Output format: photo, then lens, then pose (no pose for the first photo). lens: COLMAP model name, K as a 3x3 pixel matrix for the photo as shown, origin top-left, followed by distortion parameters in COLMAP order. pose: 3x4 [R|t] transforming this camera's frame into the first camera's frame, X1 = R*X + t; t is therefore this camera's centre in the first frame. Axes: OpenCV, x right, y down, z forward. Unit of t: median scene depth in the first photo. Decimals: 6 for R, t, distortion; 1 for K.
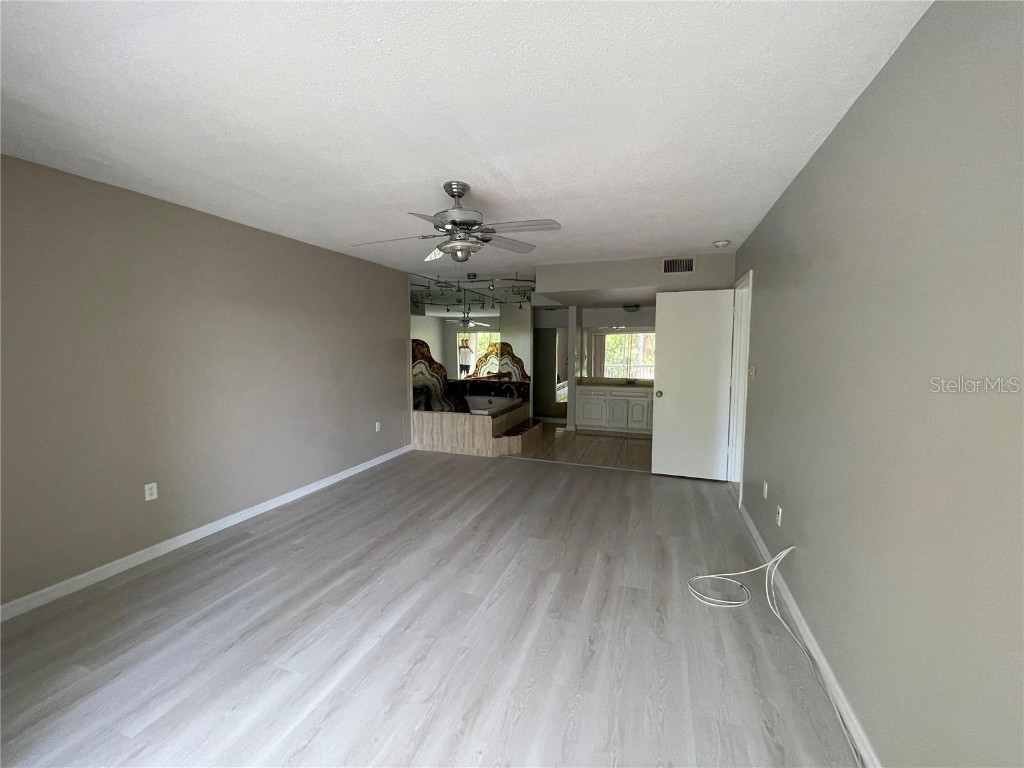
lens RADIAL K [[414.4, 0, 510.6], [0, 414.4, 386.9], [0, 0, 1]] dist [-0.007245, -0.000657]
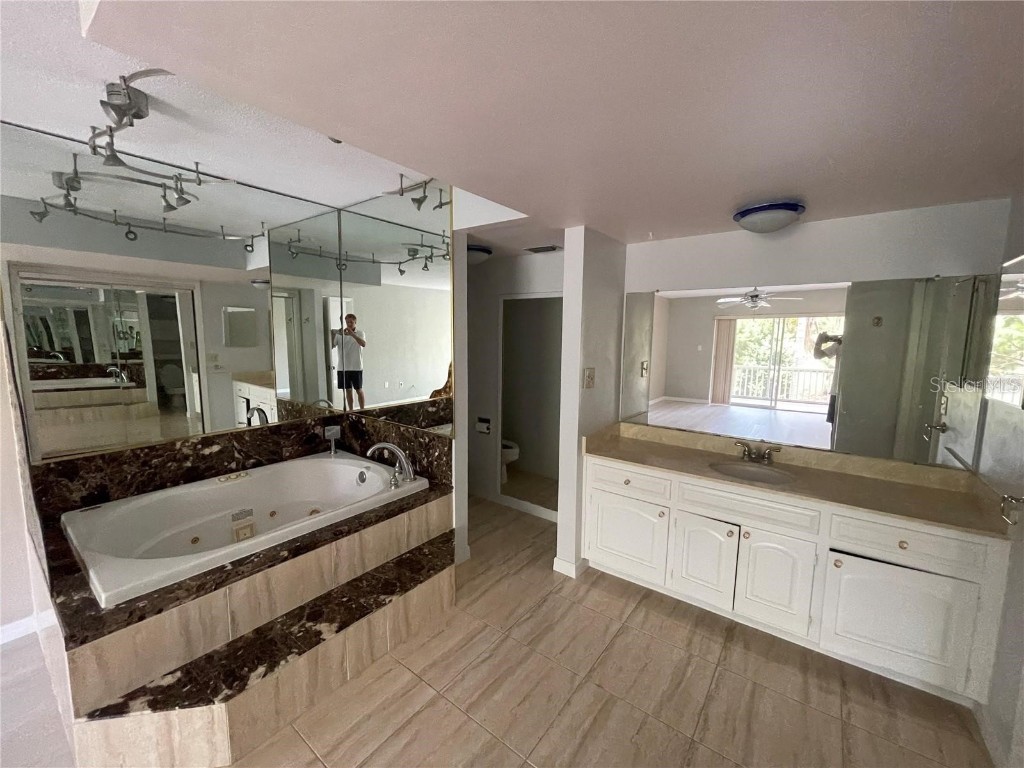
lens RADIAL K [[414.4, 0, 512.6], [0, 414.4, 379.4], [0, 0, 1]] dist [-0.007245, -0.000657]
pose [[0.954177, 0.043660, -0.296039, 0.181336], [-0.039913, 0.999028, 0.018693, -0.064634], [0.296568, -0.006021, 0.954993, 0.578315]]
